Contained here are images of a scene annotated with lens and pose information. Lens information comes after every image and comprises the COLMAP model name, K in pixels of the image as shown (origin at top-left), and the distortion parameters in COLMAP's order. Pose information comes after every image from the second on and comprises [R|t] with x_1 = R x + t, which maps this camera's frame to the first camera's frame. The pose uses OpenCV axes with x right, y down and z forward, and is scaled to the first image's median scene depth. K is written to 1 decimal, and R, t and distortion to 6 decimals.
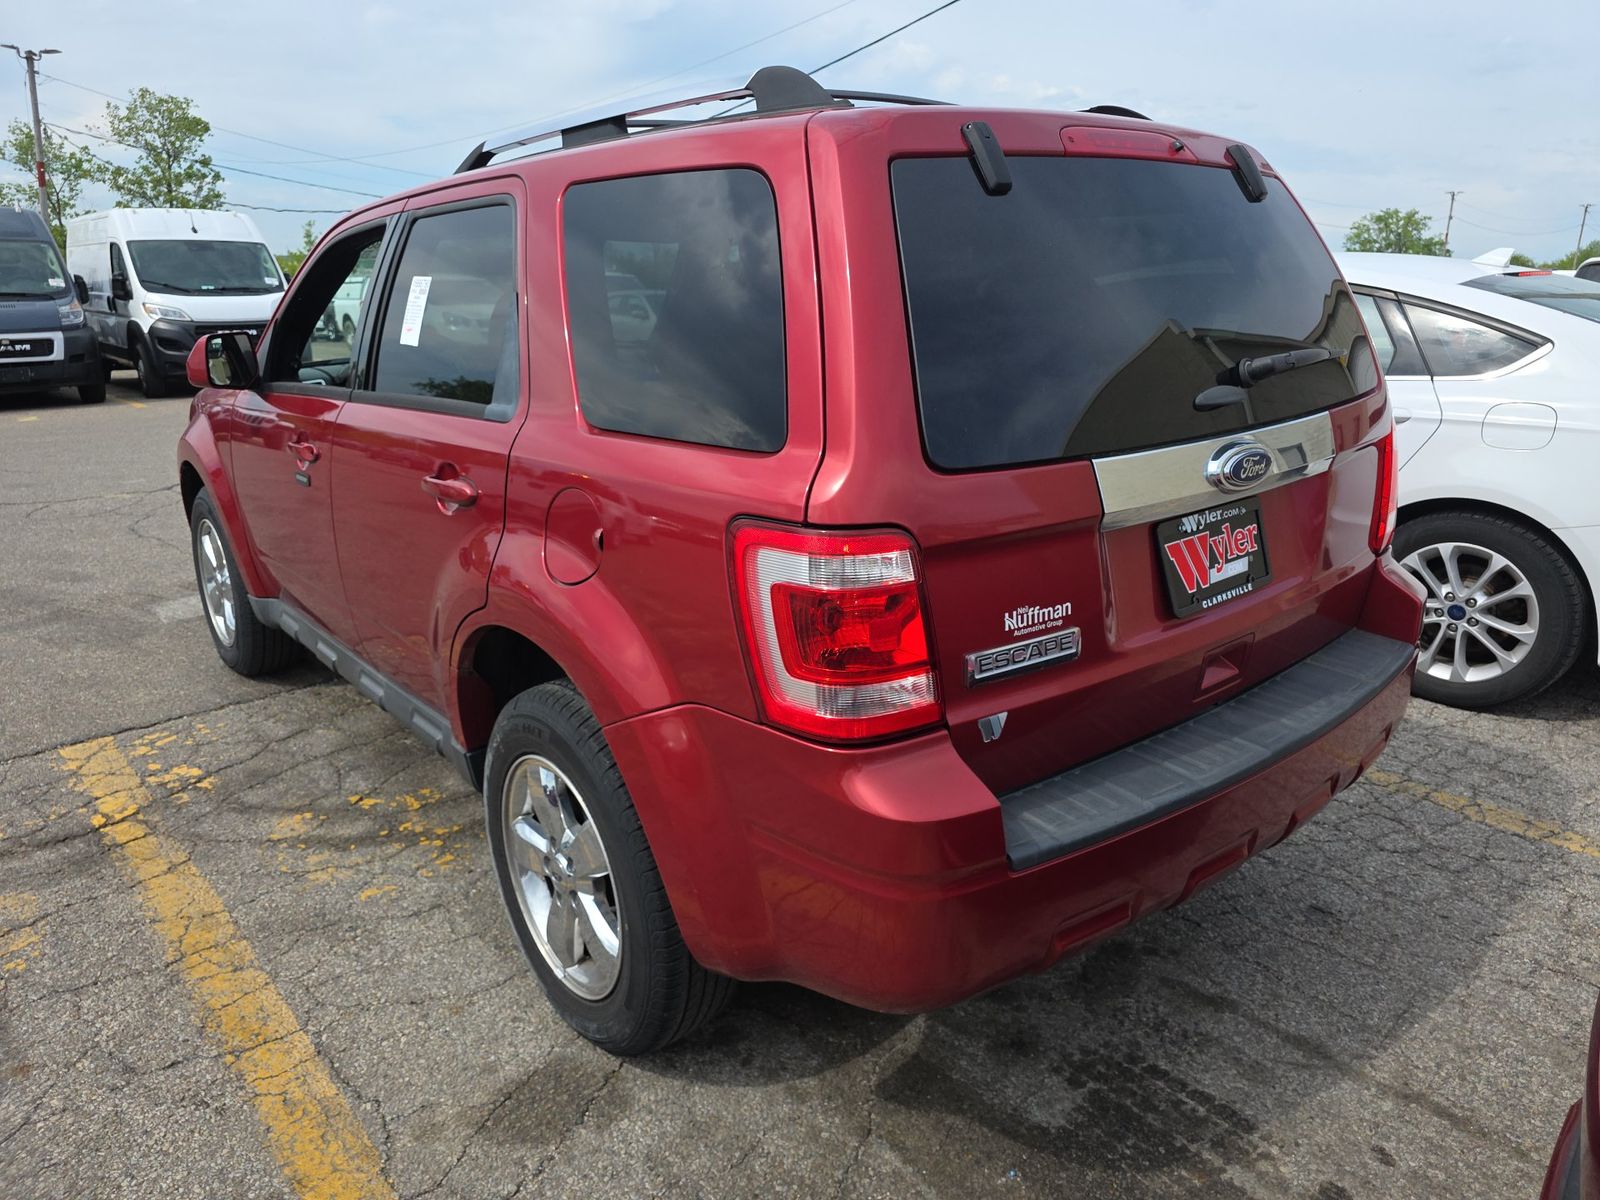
lens RADIAL K [[1079.4, 0, 803.1], [0, 1079.4, 595.3], [0, 0, 1]] dist [0.042715, -0.038693]
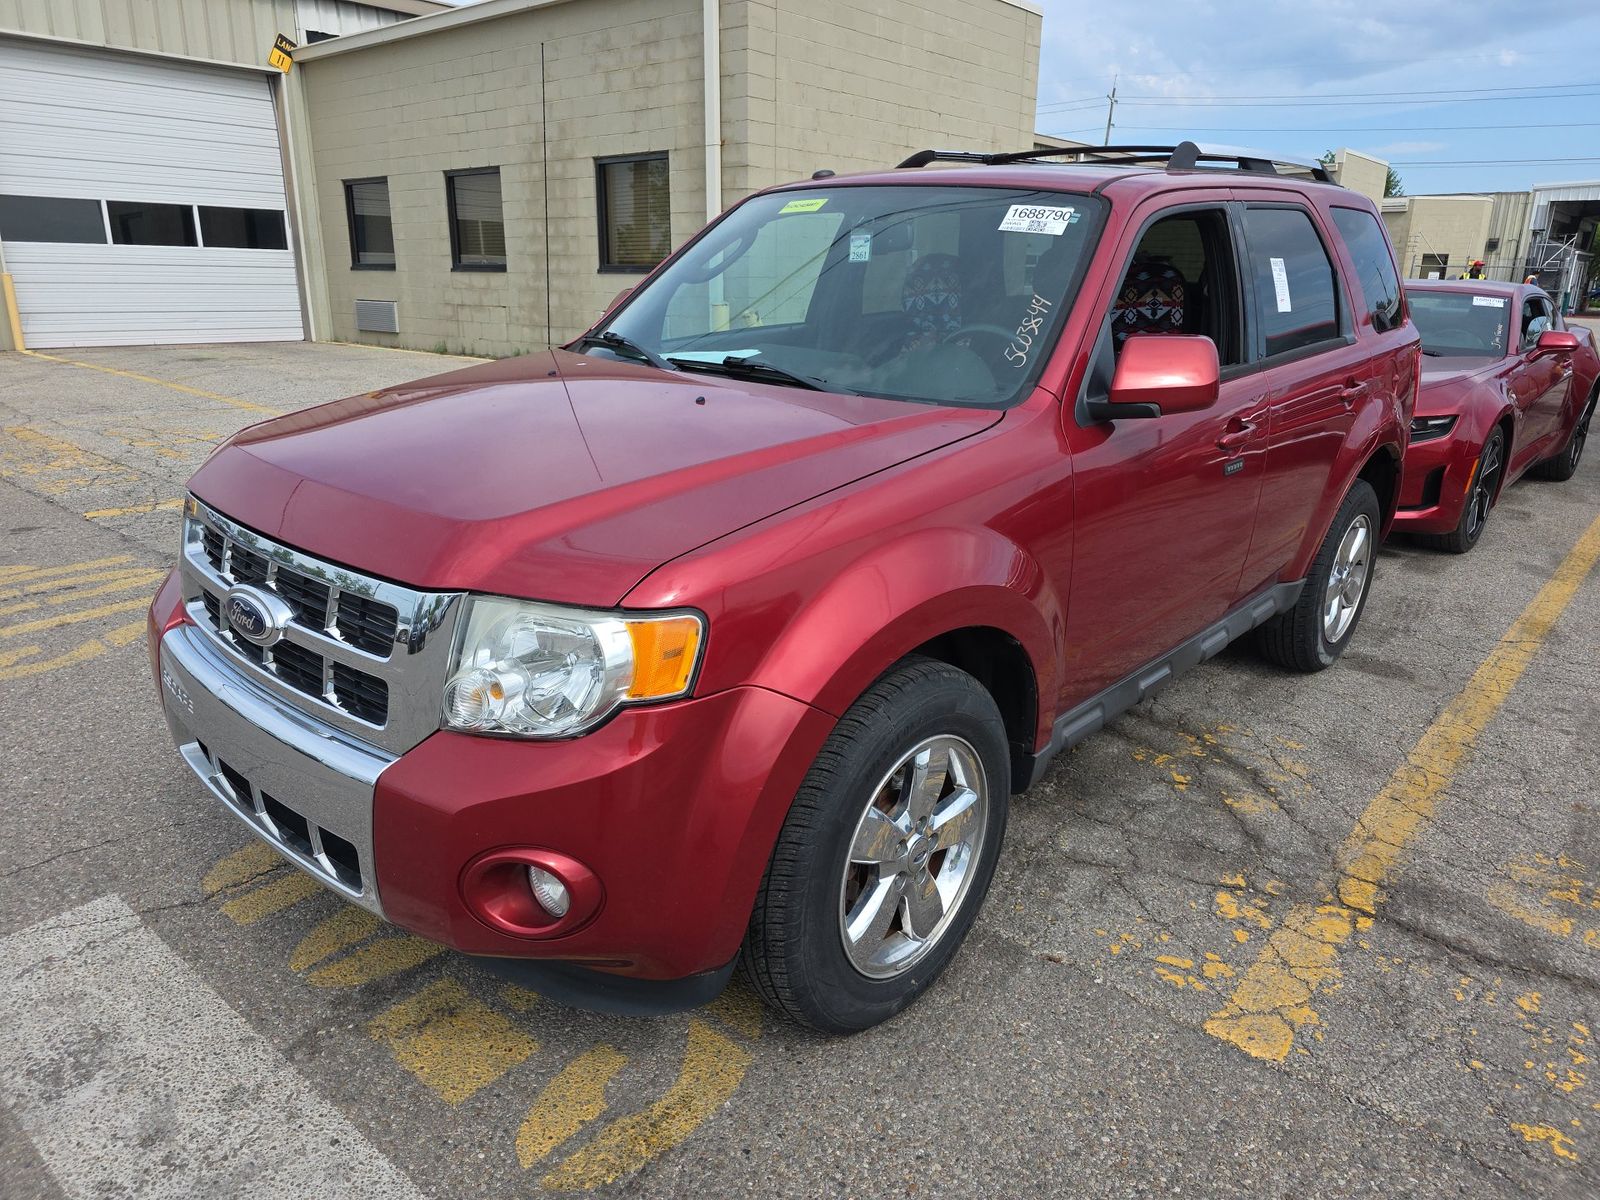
lens RADIAL K [[1079.4, 0, 807.3], [0, 1079.4, 599.6], [0, 0, 1]] dist [0.042715, -0.038693]
pose [[-0.149282, -0.303165, 0.941173, -1.499049], [0.265418, 0.904620, 0.333489, -0.468402], [-0.952506, 0.299588, -0.054578, 1.602935]]
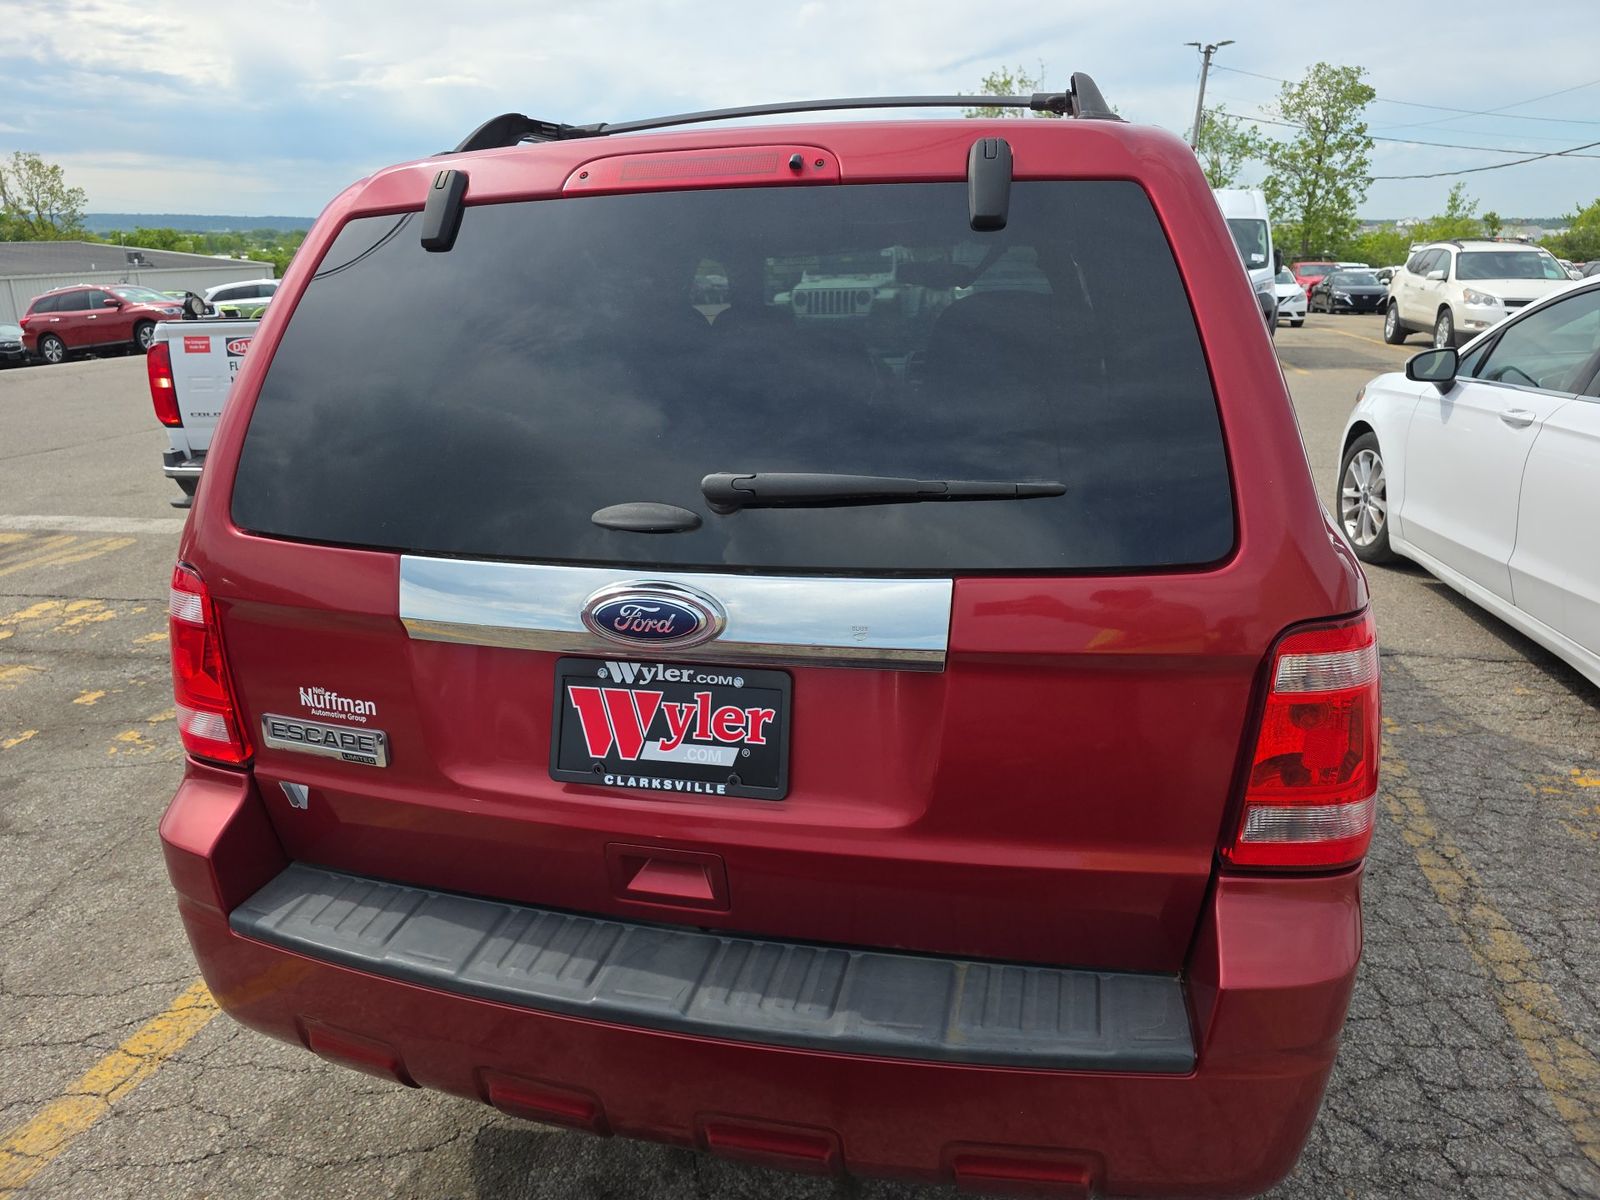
lens RADIAL K [[1079.4, 0, 789.3], [0, 1079.4, 590.6], [0, 0, 1]] dist [0.042715, -0.038693]
pose [[0.579618, 0.234720, -0.780353, 0.691741], [-0.215695, 0.967654, 0.130848, -0.169552], [0.785824, 0.092477, 0.611497, 0.429128]]
